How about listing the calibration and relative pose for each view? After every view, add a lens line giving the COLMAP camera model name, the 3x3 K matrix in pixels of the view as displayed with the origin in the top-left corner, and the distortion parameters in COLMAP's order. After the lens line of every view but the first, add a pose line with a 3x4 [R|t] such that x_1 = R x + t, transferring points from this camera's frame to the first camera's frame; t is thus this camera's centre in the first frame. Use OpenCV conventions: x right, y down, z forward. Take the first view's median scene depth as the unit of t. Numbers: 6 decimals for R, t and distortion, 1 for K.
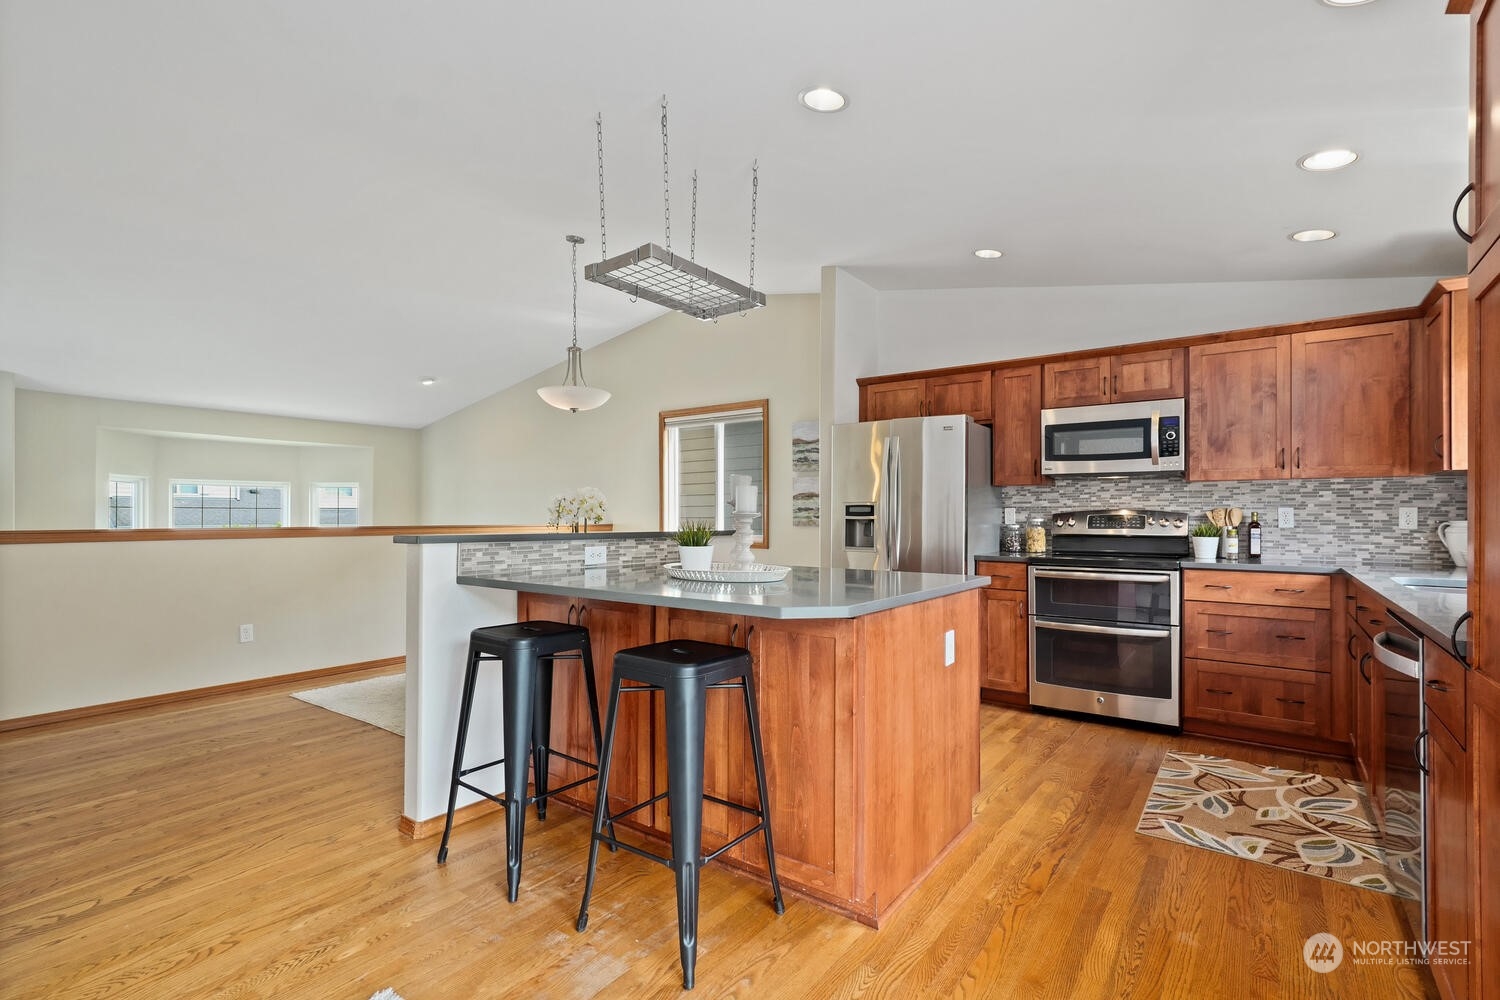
lens RADIAL K [[684.3, 0, 756.6], [0, 684.3, 498.2], [0, 0, 1]] dist [-0.017773, 0.000175]
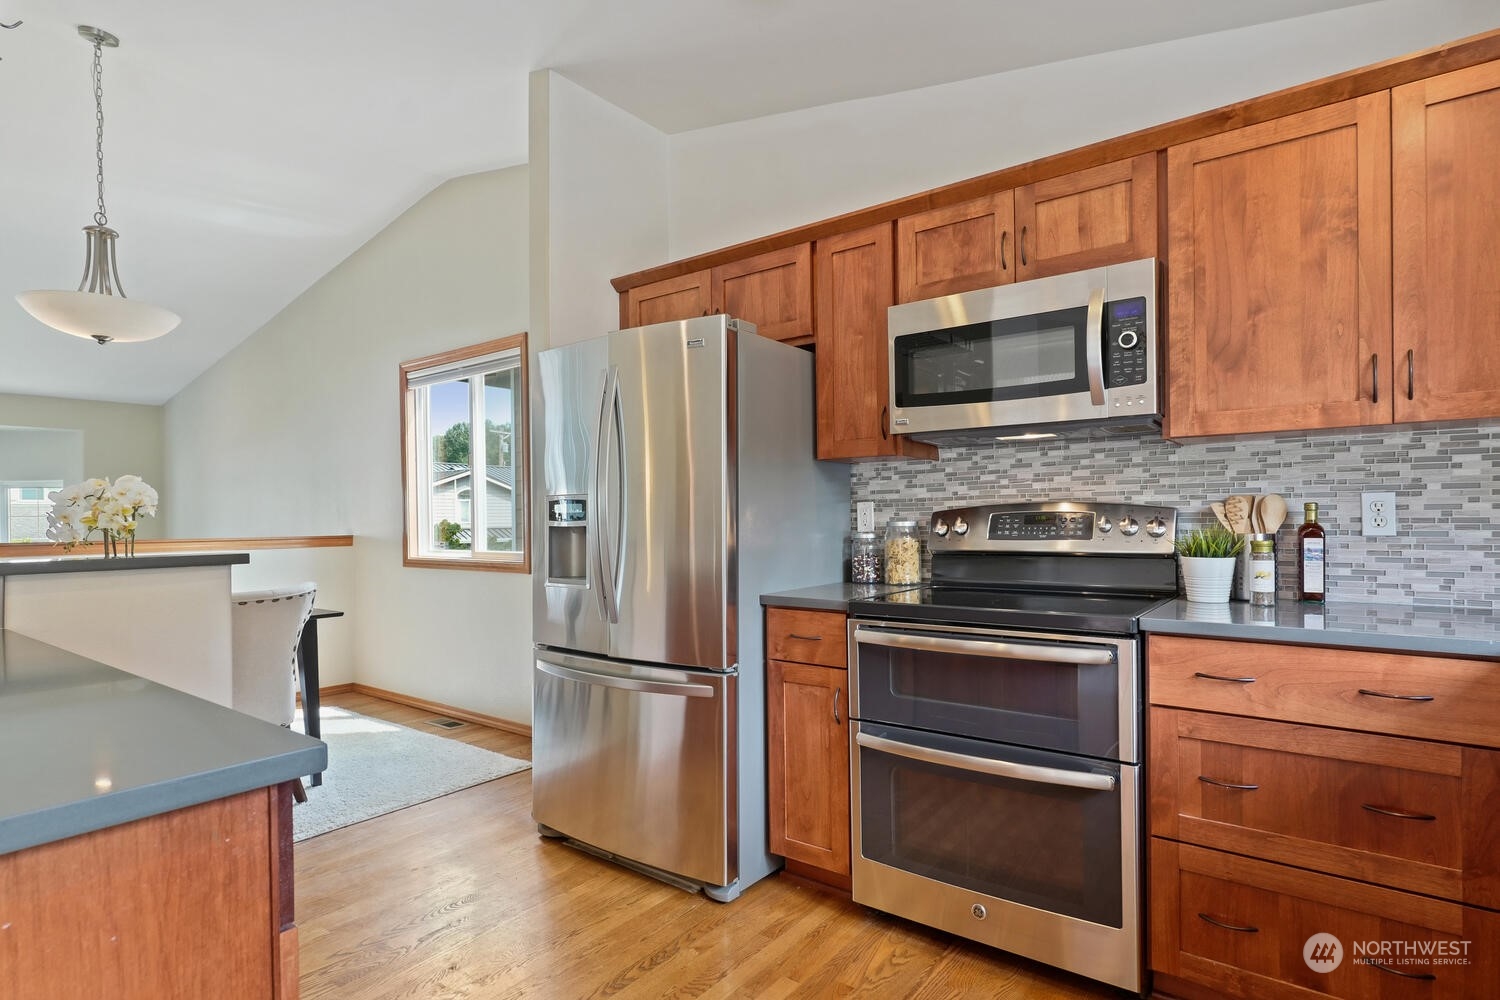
lens RADIAL K [[771.3, 0, 764.4], [0, 771.3, 506.1], [0, 0, 1]] dist [-0.009674, -0.000730]
pose [[0.999915, -0.012574, 0.003321, 0.364729], [0.012542, 0.999875, 0.009595, 0.013188], [-0.003442, -0.009553, 0.999948, 0.483815]]
